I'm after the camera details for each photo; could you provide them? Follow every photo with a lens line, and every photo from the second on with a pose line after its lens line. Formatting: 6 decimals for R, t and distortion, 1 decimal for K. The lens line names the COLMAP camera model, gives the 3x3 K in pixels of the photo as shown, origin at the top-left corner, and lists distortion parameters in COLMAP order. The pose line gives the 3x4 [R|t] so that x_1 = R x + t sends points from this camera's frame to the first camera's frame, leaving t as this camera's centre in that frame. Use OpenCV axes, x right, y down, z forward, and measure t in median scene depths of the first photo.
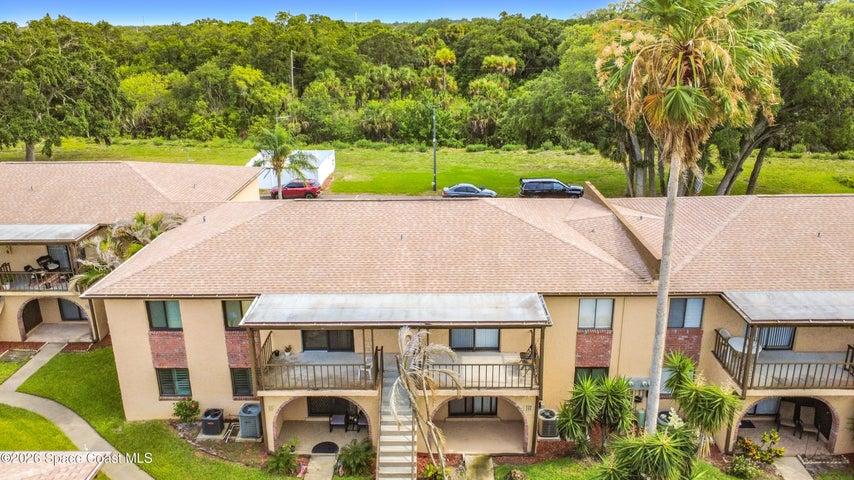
lens RADIAL K [[634.7, 0, 424.6], [0, 634.7, 239.3], [0, 0, 1]] dist [-0.008122, 0.011872]
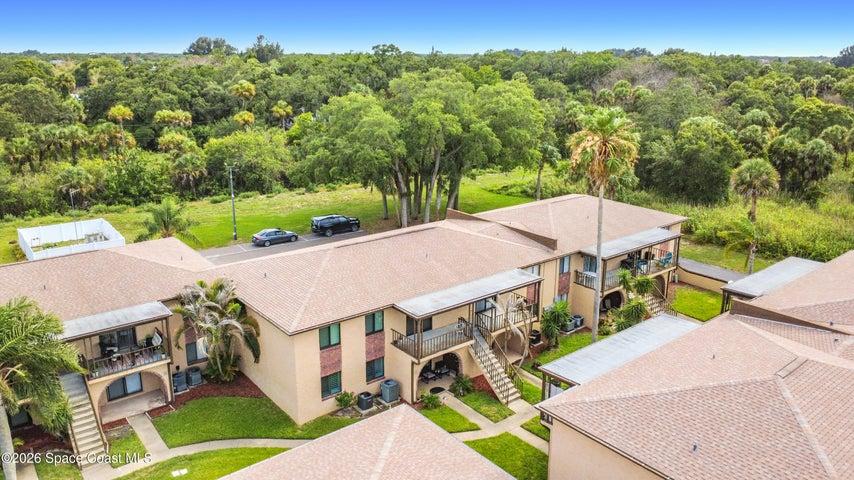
lens RADIAL K [[634.7, 0, 434.7], [0, 634.7, 236.8], [0, 0, 1]] dist [-0.008122, 0.011872]
pose [[0.775807, -0.162942, 0.609568, -1.023172], [0.195246, 0.980659, 0.013645, -0.070880], [-0.600002, 0.108430, 0.792617, -0.292836]]
